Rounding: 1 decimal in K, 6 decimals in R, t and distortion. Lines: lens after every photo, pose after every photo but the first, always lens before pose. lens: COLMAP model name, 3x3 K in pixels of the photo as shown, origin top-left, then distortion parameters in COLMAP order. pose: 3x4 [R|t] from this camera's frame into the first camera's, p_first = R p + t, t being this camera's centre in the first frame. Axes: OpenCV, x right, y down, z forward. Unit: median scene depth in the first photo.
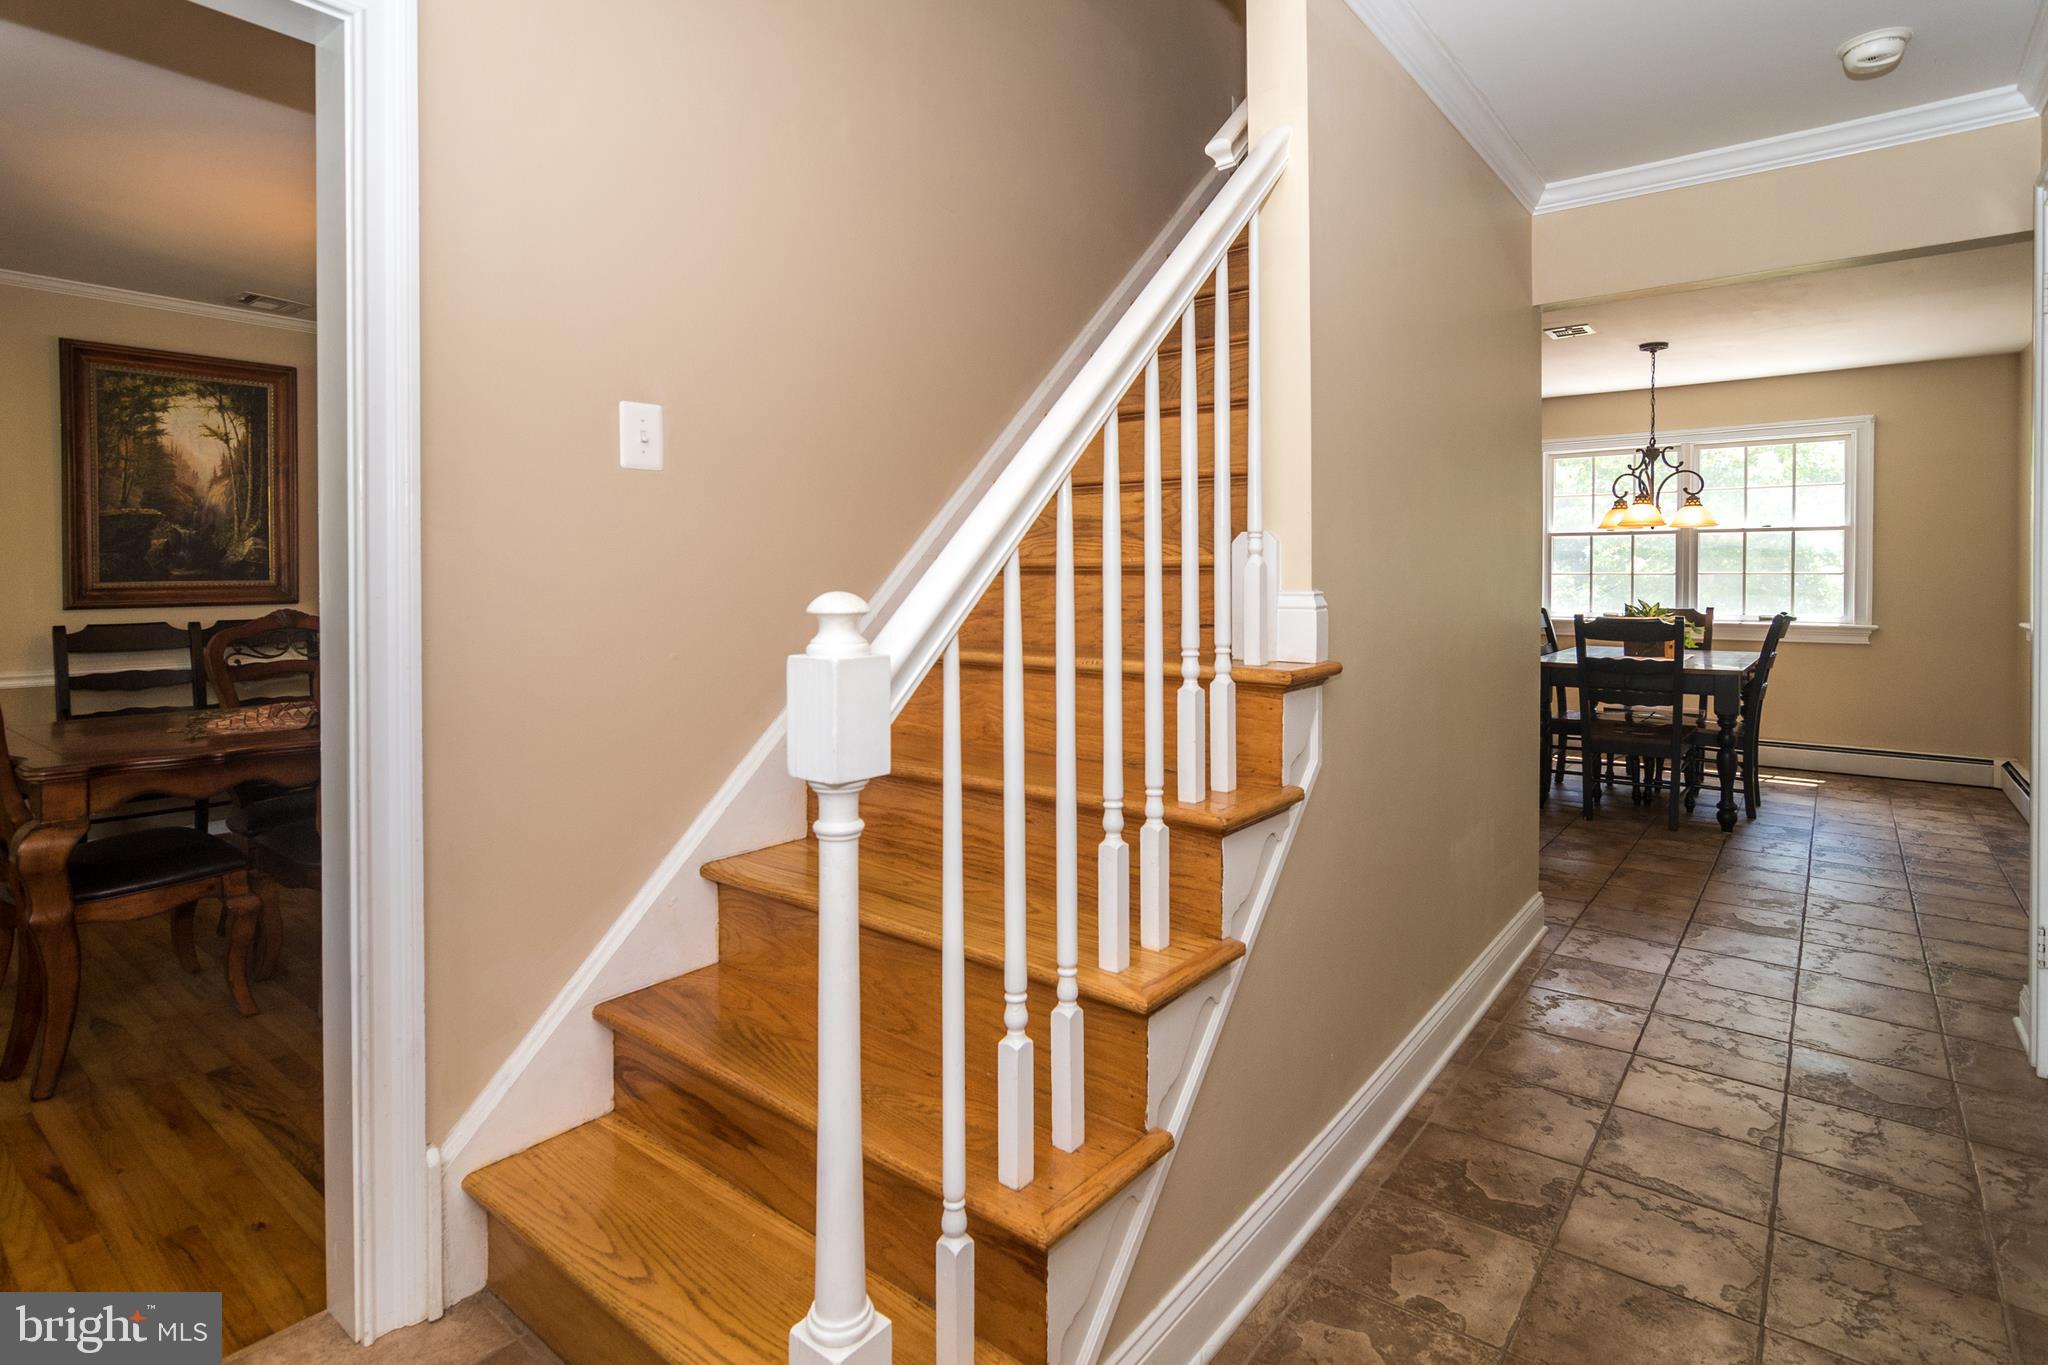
lens RADIAL K [[1002.1, 0, 1020.5], [0, 1002.1, 584.8], [0, 0, 1]] dist [0.002968, 0.001749]
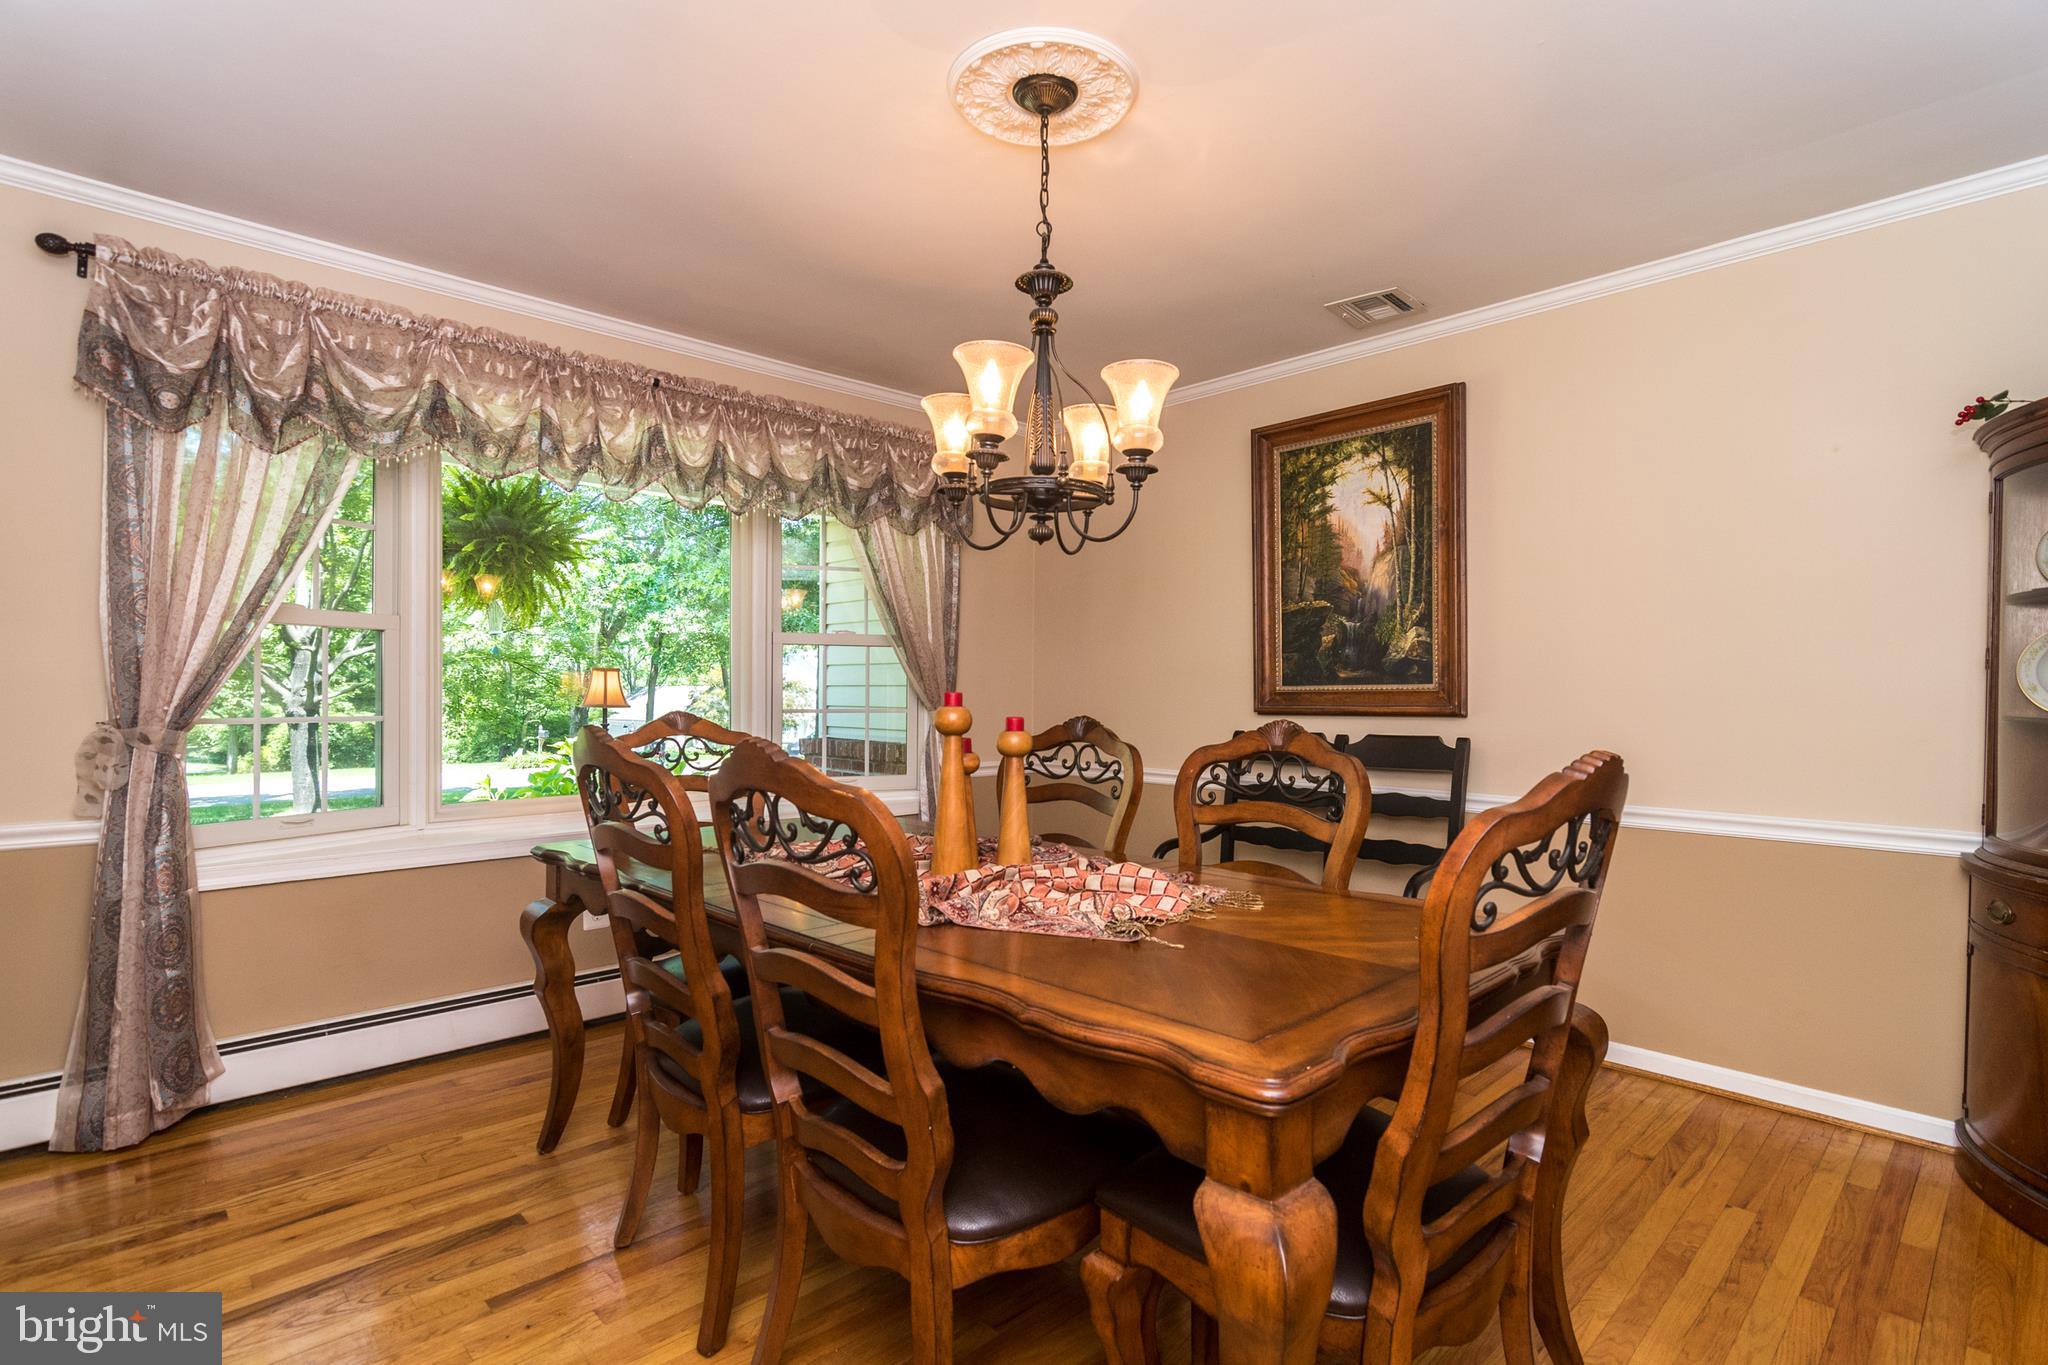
lens RADIAL K [[1002.1, 0, 1020.5], [0, 1002.1, 692.8], [0, 0, 1]] dist [0.002968, 0.001749]
pose [[-0.125940, 0.002552, -0.992035, 0.016119], [-0.014154, 0.999890, 0.004369, 0.003085], [0.991937, 0.014591, -0.125890, 0.830198]]
